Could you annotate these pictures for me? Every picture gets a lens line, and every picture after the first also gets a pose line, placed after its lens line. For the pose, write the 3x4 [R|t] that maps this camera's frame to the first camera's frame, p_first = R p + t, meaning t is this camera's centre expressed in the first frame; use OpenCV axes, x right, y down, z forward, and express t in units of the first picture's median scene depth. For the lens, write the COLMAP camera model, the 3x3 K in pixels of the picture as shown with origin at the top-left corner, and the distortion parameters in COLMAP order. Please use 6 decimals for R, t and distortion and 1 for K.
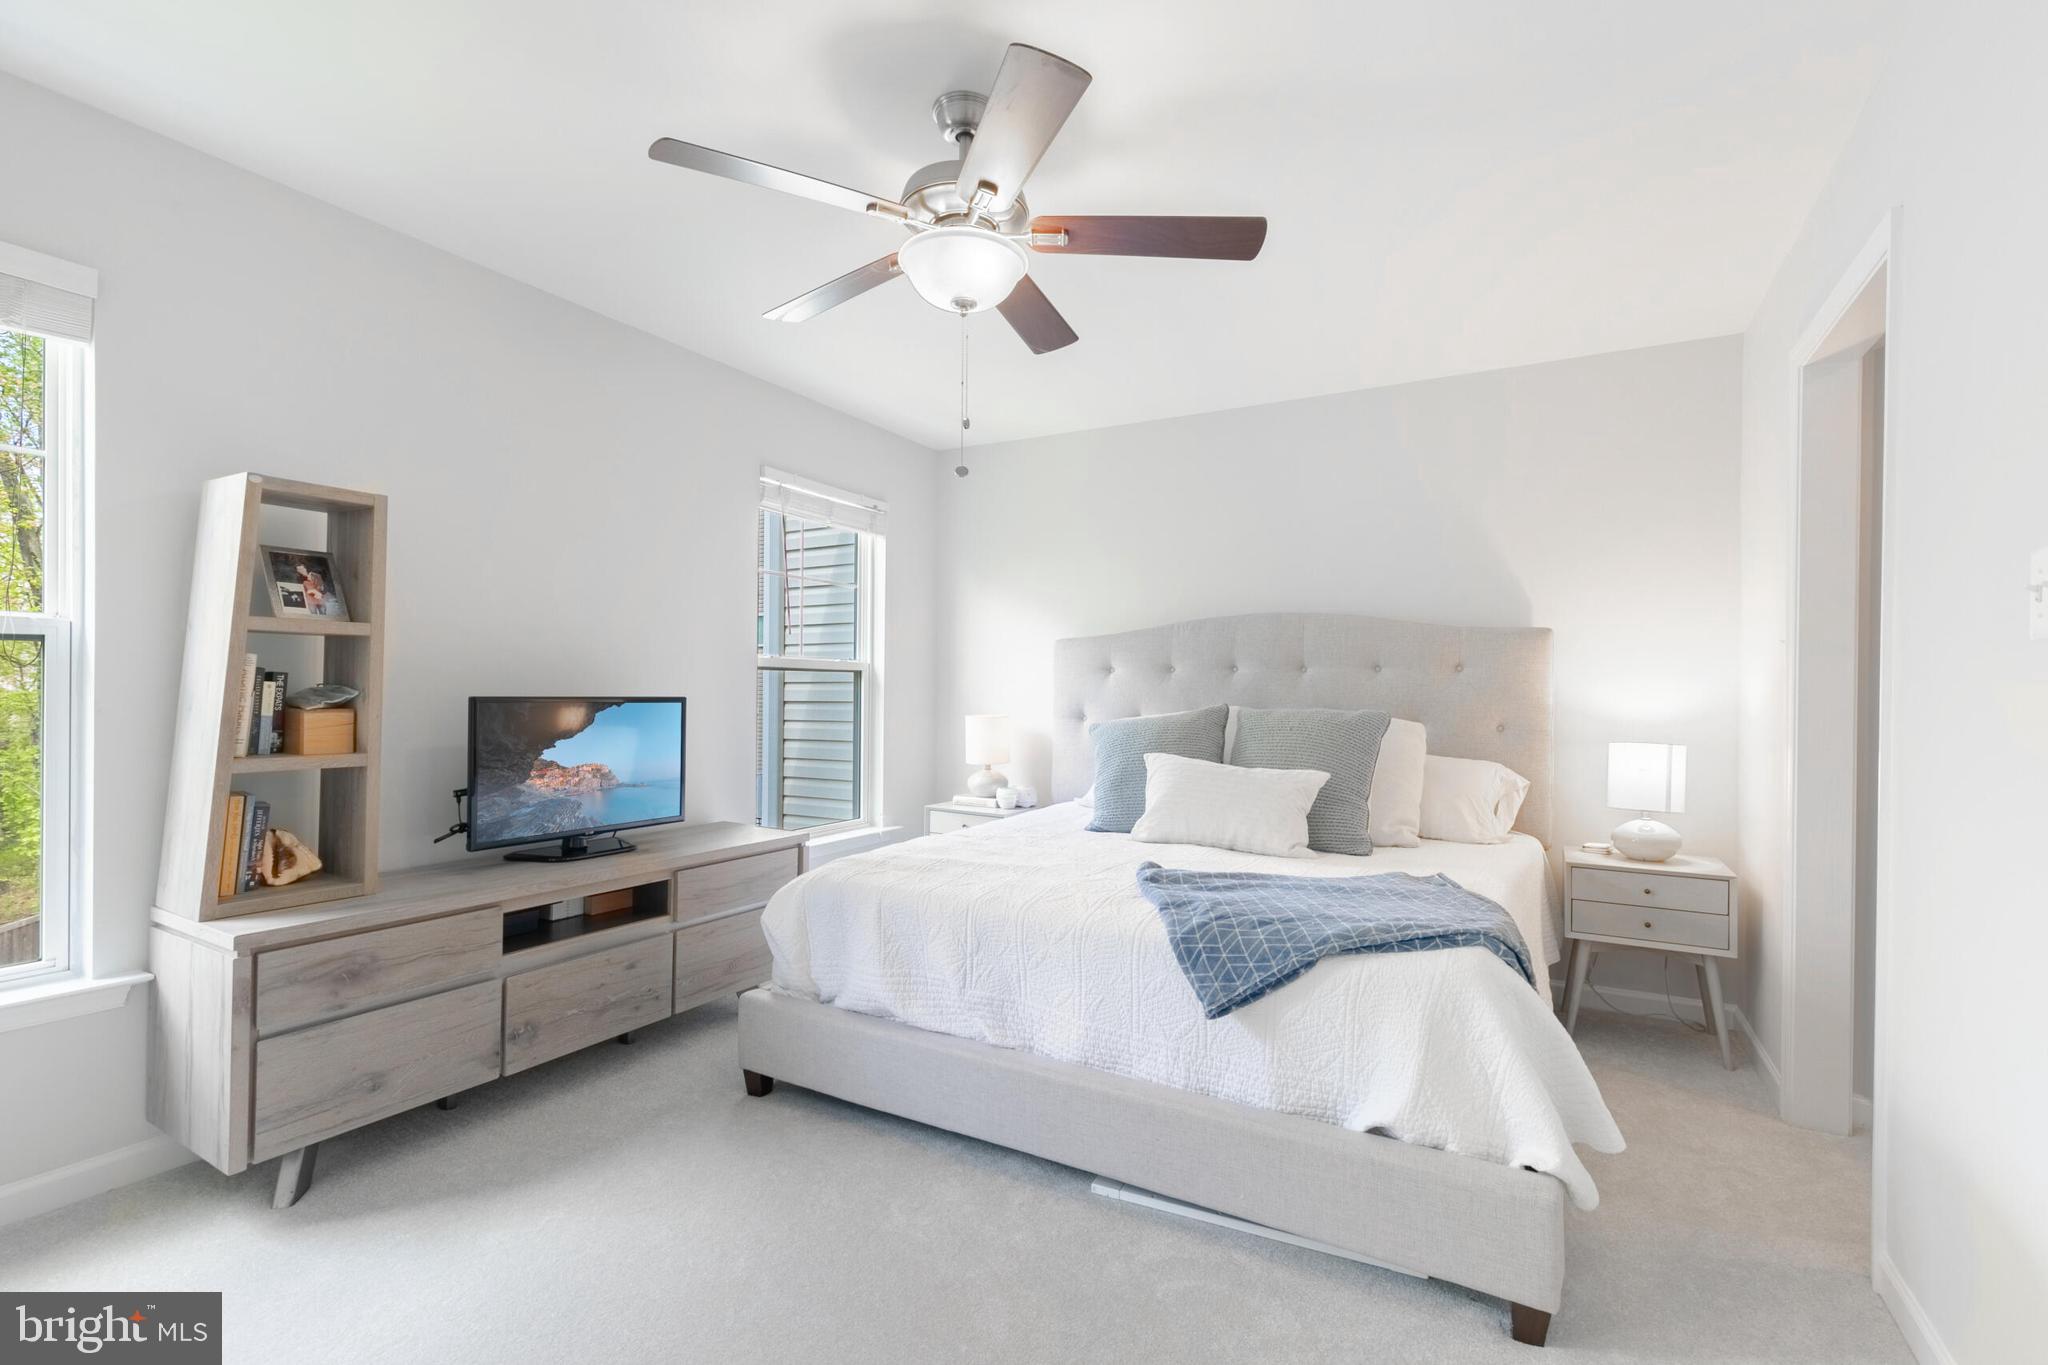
lens RADIAL K [[922.8, 0, 1023.5], [0, 922.8, 686.0], [0, 0, 1]] dist [0.013315, -0.003208]
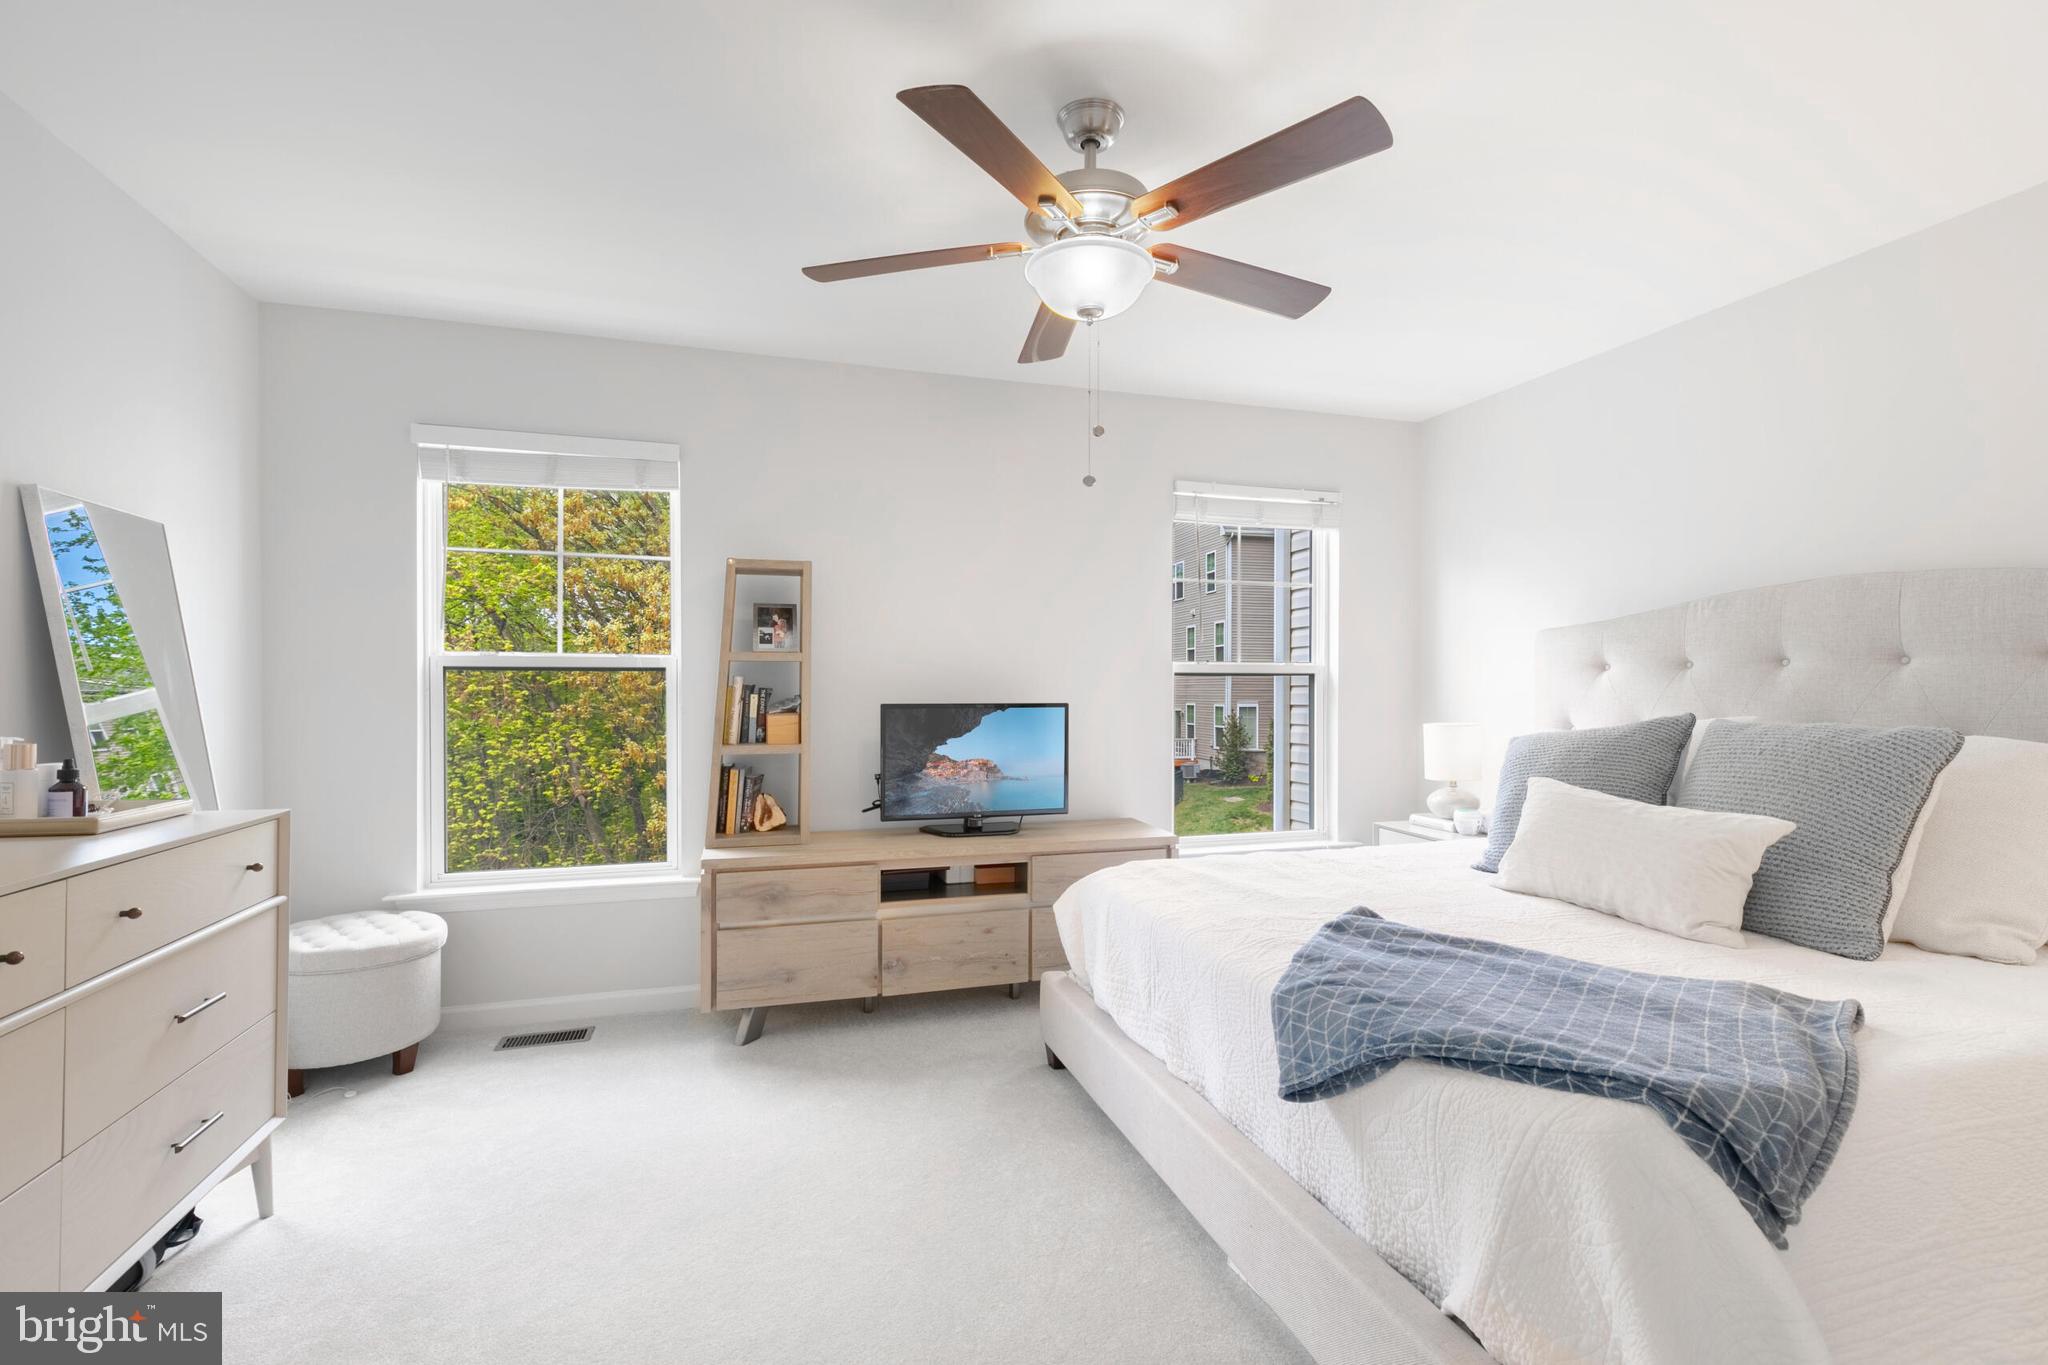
lens RADIAL K [[922.8, 0, 1022.7], [0, 922.8, 686.1], [0, 0, 1]] dist [0.013315, -0.003208]
pose [[0.731628, -0.010792, -0.681618, 0.475206], [0.010781, 0.999933, -0.004261, -0.006207], [0.681618, -0.004231, 0.731696, 0.189118]]
